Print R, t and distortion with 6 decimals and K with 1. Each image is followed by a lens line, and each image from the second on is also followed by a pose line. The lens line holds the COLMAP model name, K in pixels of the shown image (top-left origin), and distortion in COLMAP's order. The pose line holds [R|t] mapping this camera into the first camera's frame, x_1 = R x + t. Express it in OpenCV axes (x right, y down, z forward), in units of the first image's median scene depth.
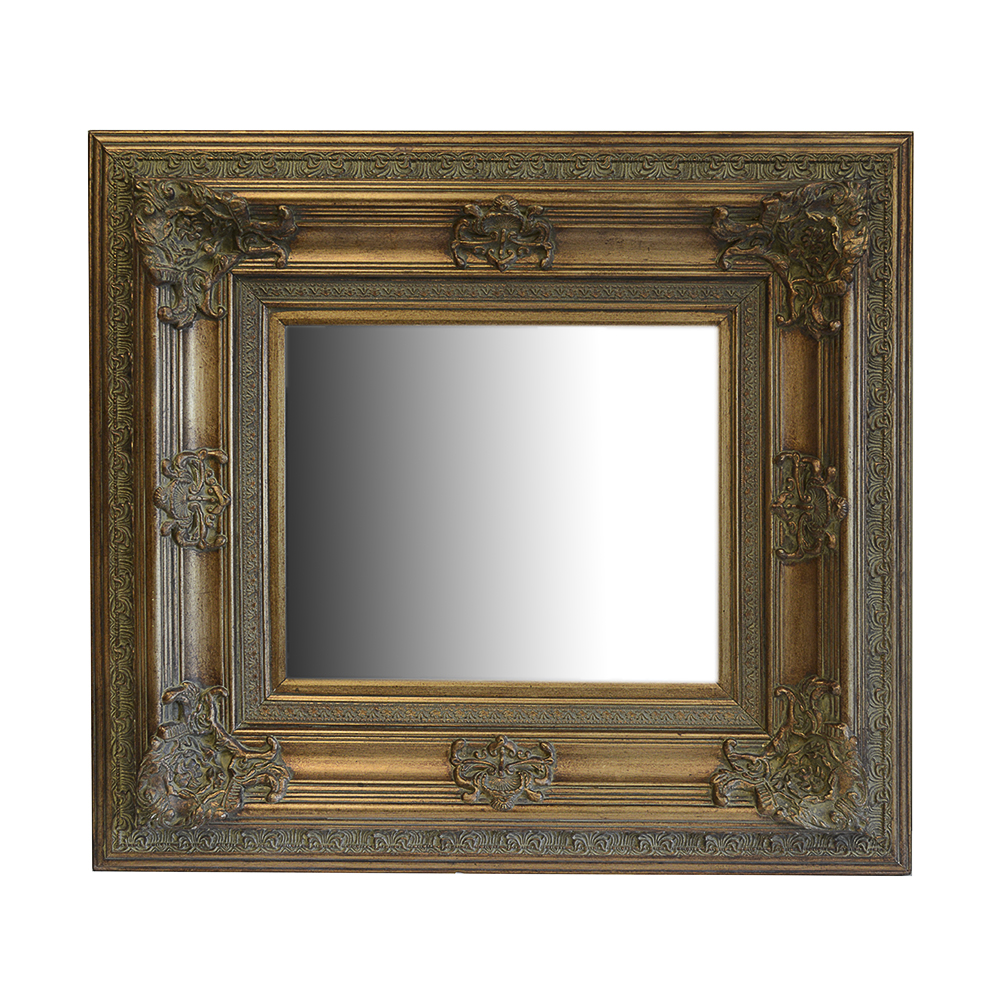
lens RADIAL K [[1228.1, 0, 500.0], [0, 1228.1, 500.0], [0, 0, 1]] dist [-0.009679, -0.019238]
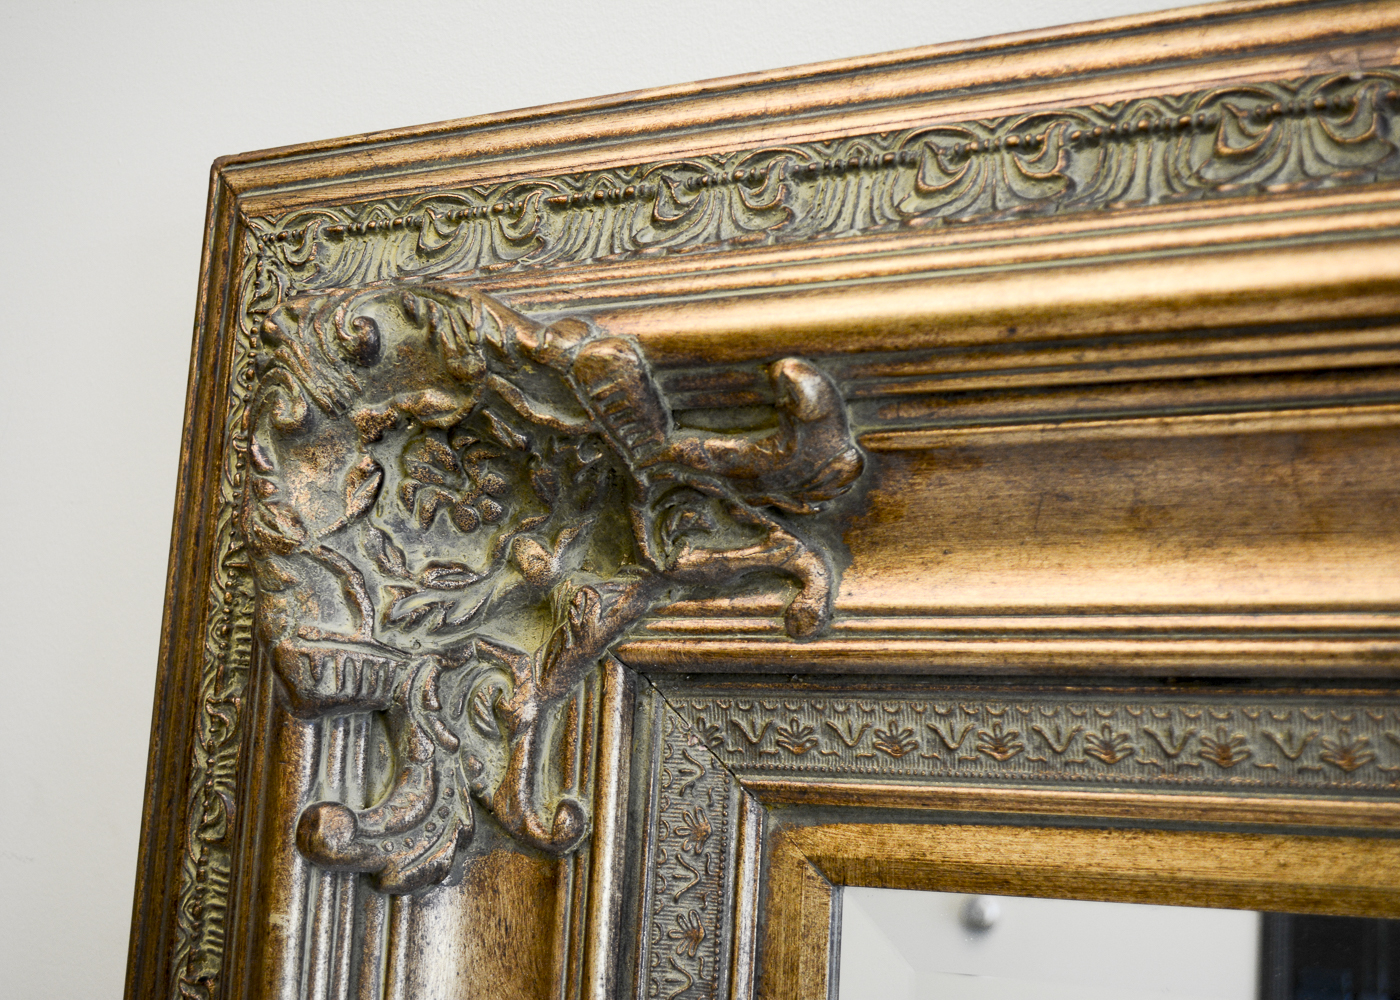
lens RADIAL K [[2161.5, 0, 700.0], [0, 2161.5, 500.0], [0, 0, 1]] dist [-0.124435, 0.046608]
pose [[0.912844, -0.036104, -0.406709, -0.035206], [-0.054214, 0.976546, -0.208371, -0.131210], [0.404693, 0.212260, 0.889477, 0.640882]]
